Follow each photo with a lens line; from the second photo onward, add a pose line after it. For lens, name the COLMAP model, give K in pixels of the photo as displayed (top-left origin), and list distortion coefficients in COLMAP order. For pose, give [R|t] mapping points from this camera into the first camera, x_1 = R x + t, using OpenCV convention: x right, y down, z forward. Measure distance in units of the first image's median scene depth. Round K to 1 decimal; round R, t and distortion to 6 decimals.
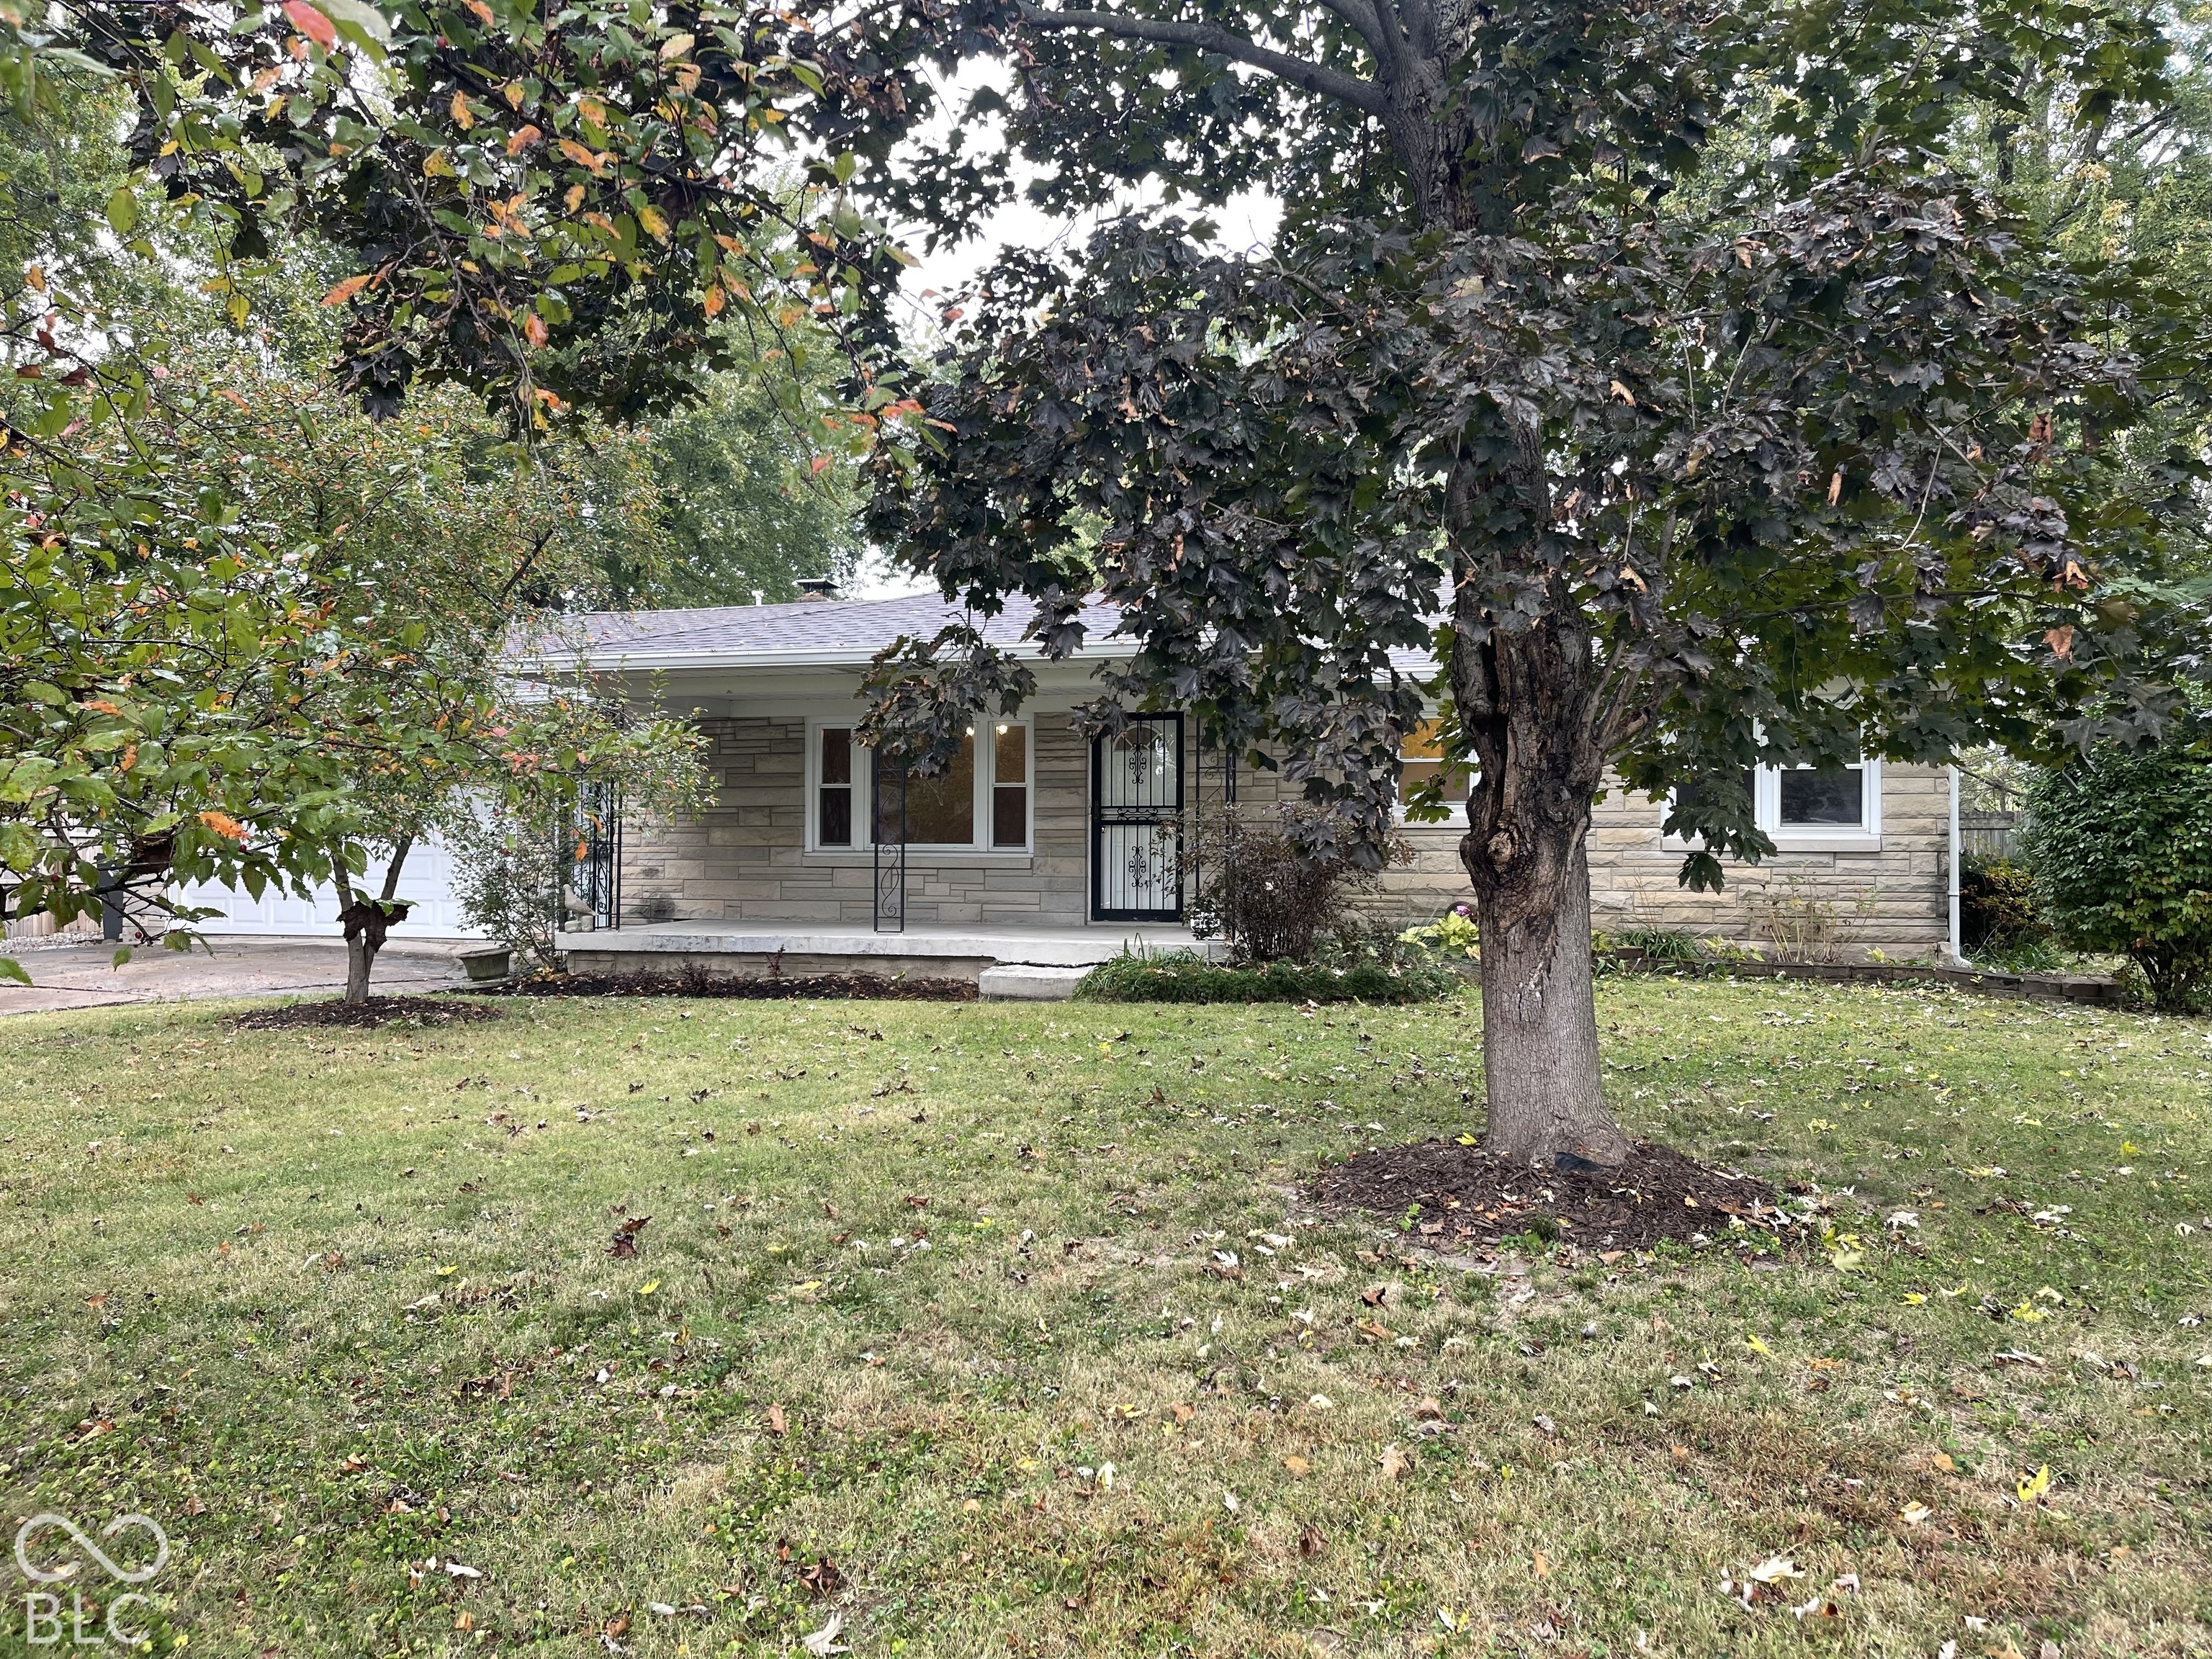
lens RADIAL K [[1655.3, 0, 1103.0], [0, 1655.3, 818.0], [0, 0, 1]] dist [0.018995, -0.011779]
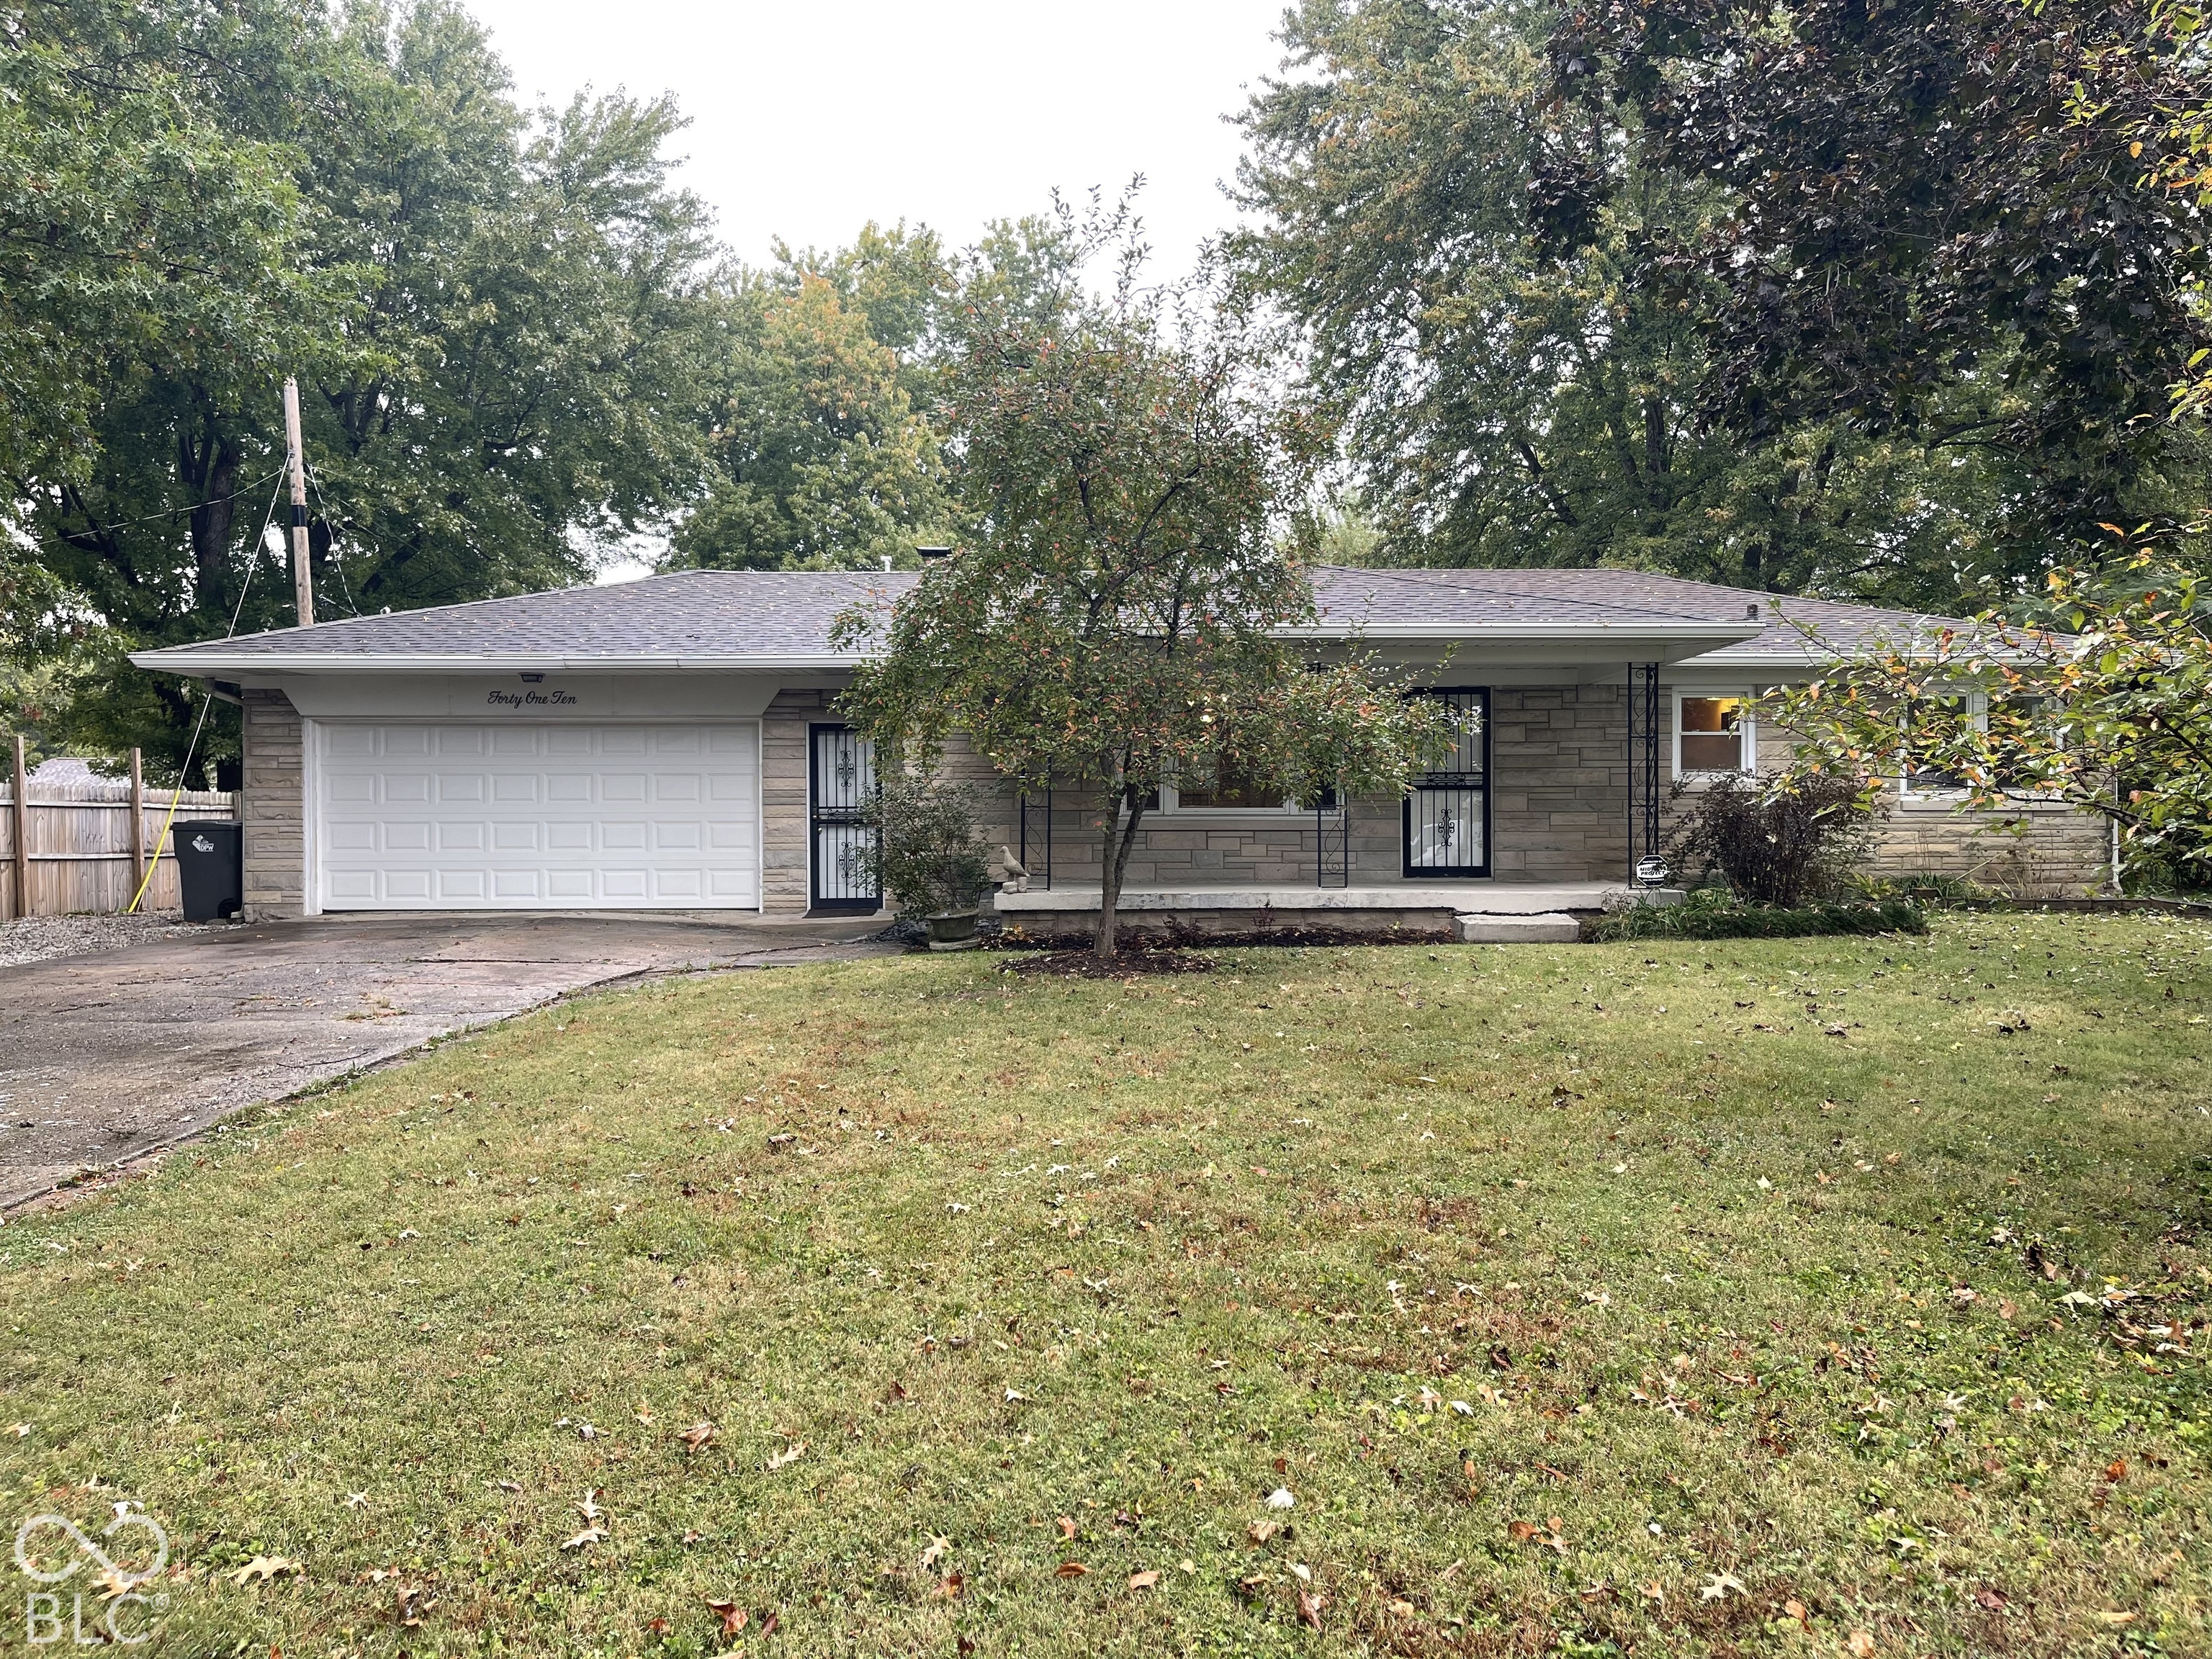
lens RADIAL K [[1655.3, 0, 1118.8], [0, 1655.3, 832.5], [0, 0, 1]] dist [0.018995, -0.011779]
pose [[0.946956, -0.004580, 0.321331, -0.598901], [0.001878, 0.999960, 0.008719, 0.025592], [-0.321358, -0.007653, 0.946927, 0.056219]]
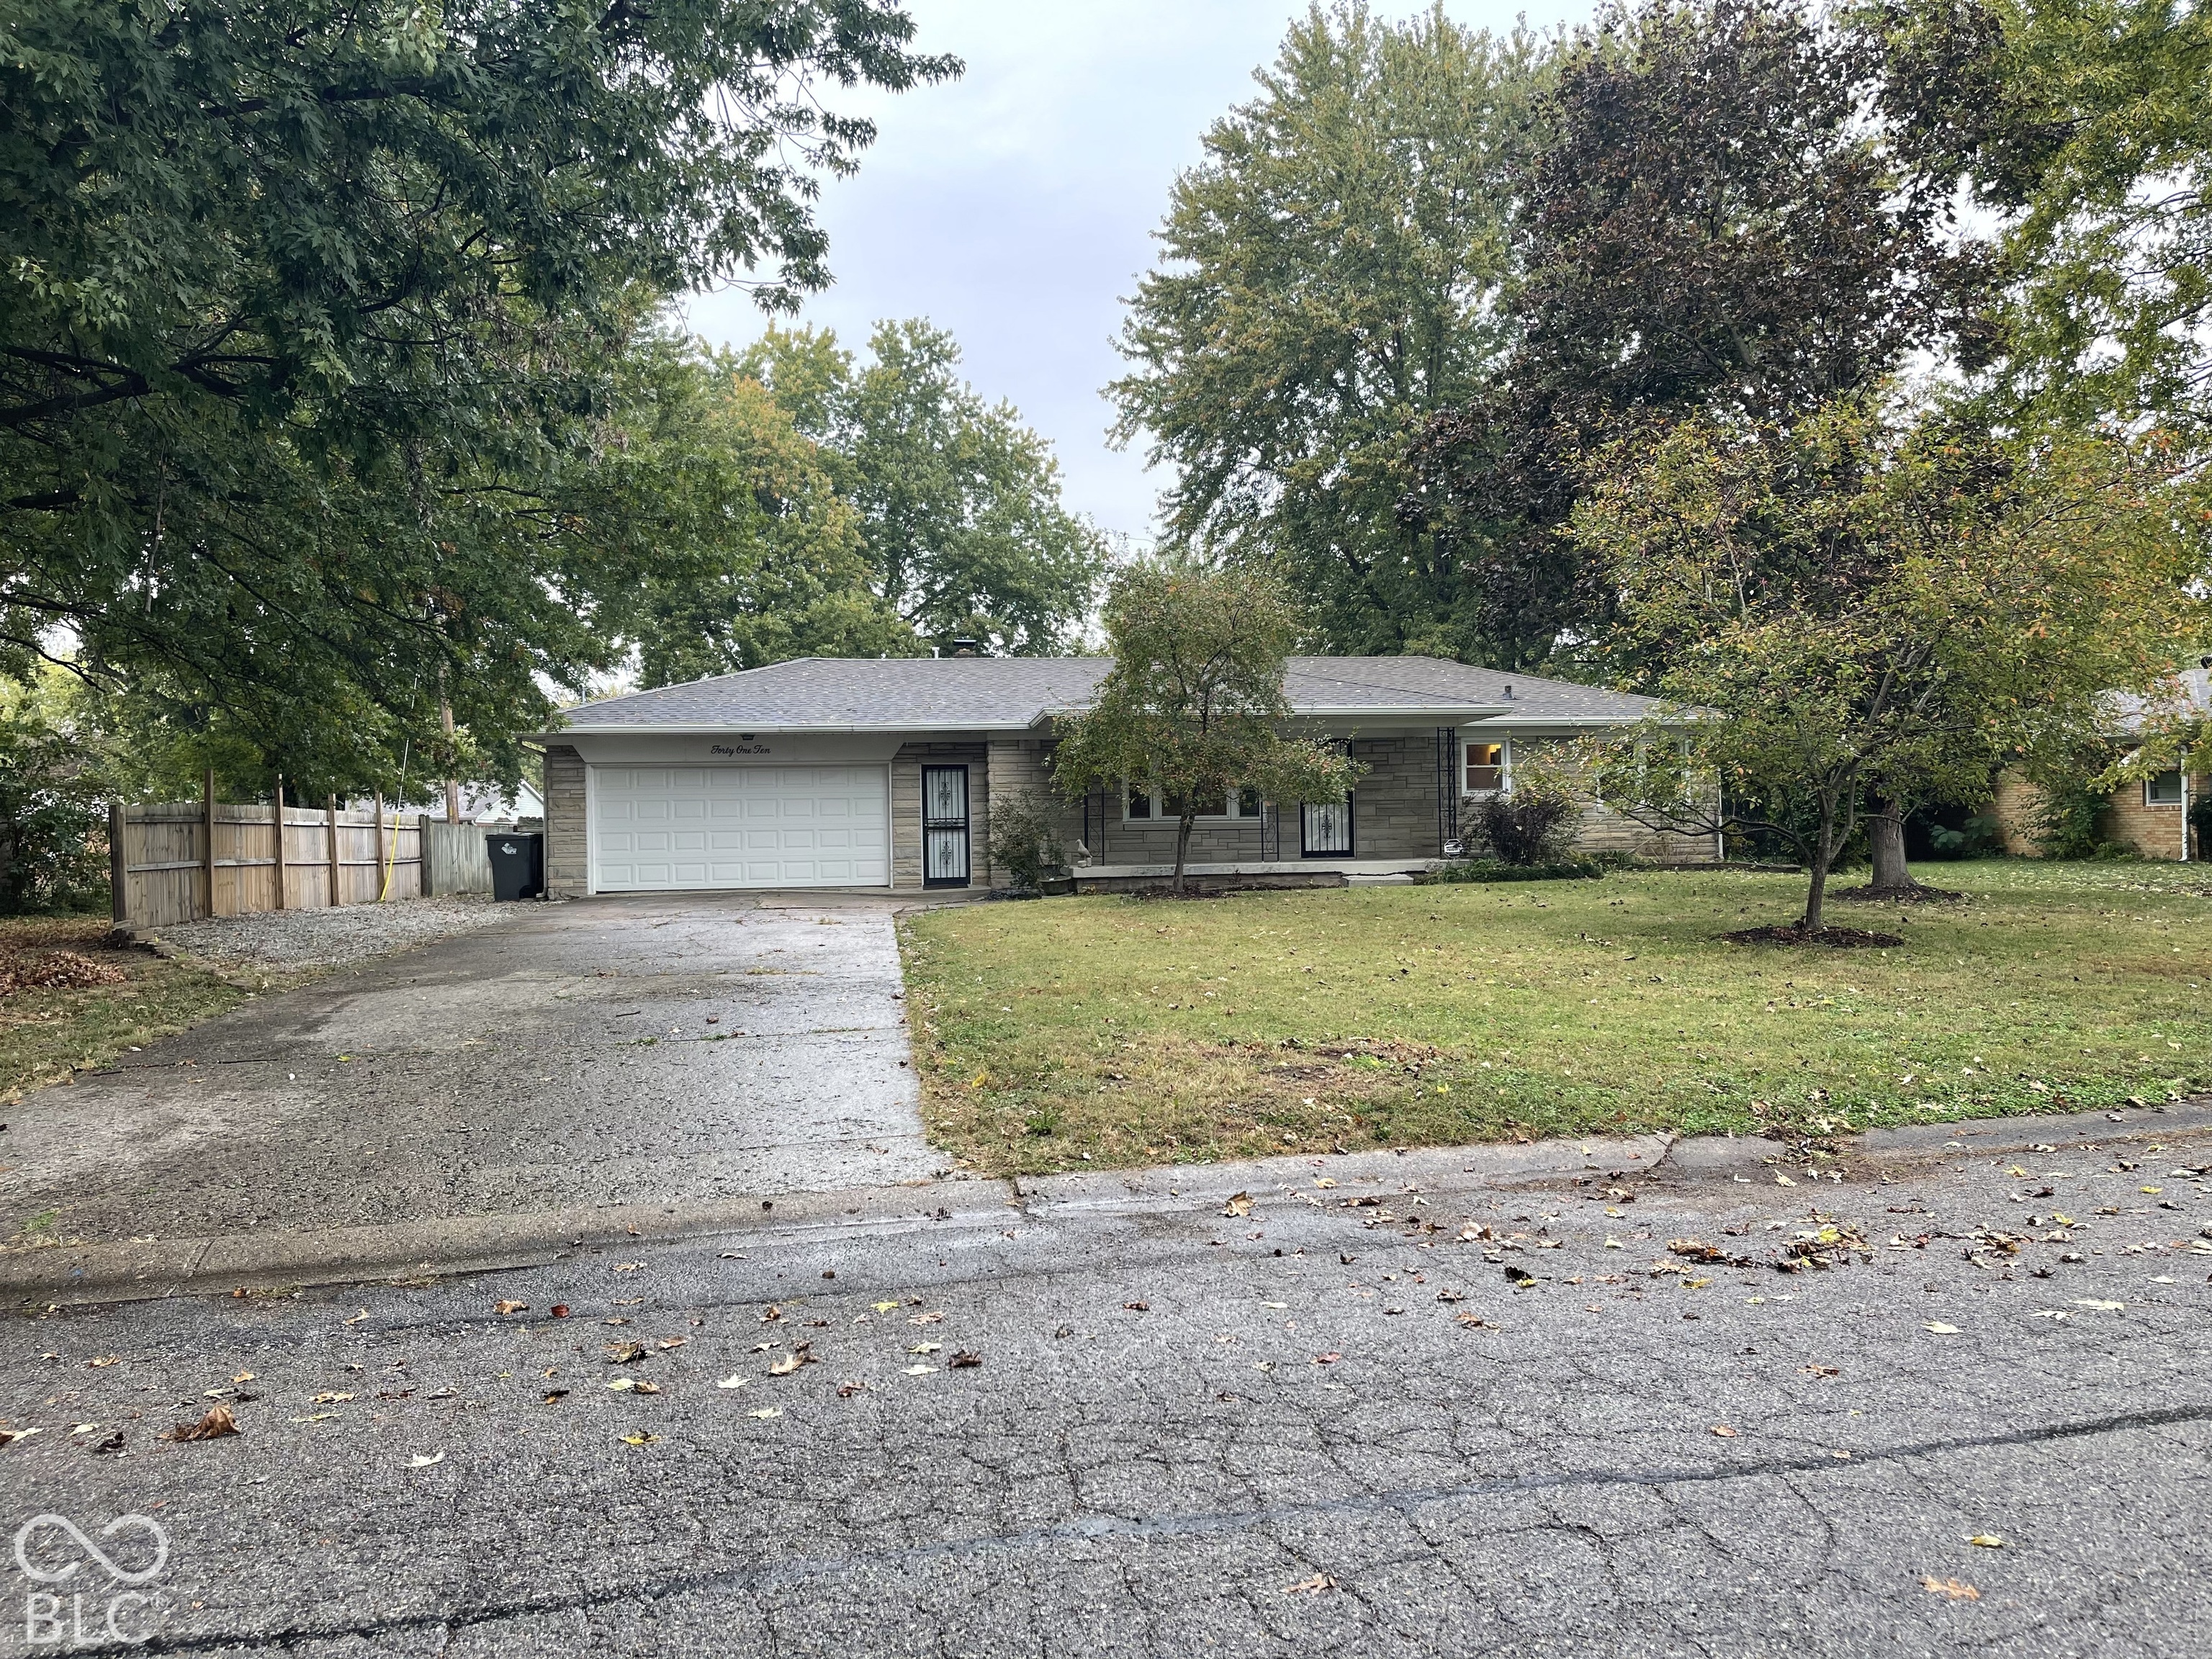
lens RADIAL K [[1655.3, 0, 1111.2], [0, 1655.3, 830.6], [0, 0, 1]] dist [0.018995, -0.011779]
pose [[0.900280, -0.013265, 0.435108, -1.057099], [0.015817, 0.999872, -0.002244, 0.038291], [-0.435023, 0.008902, 0.900375, -0.514227]]
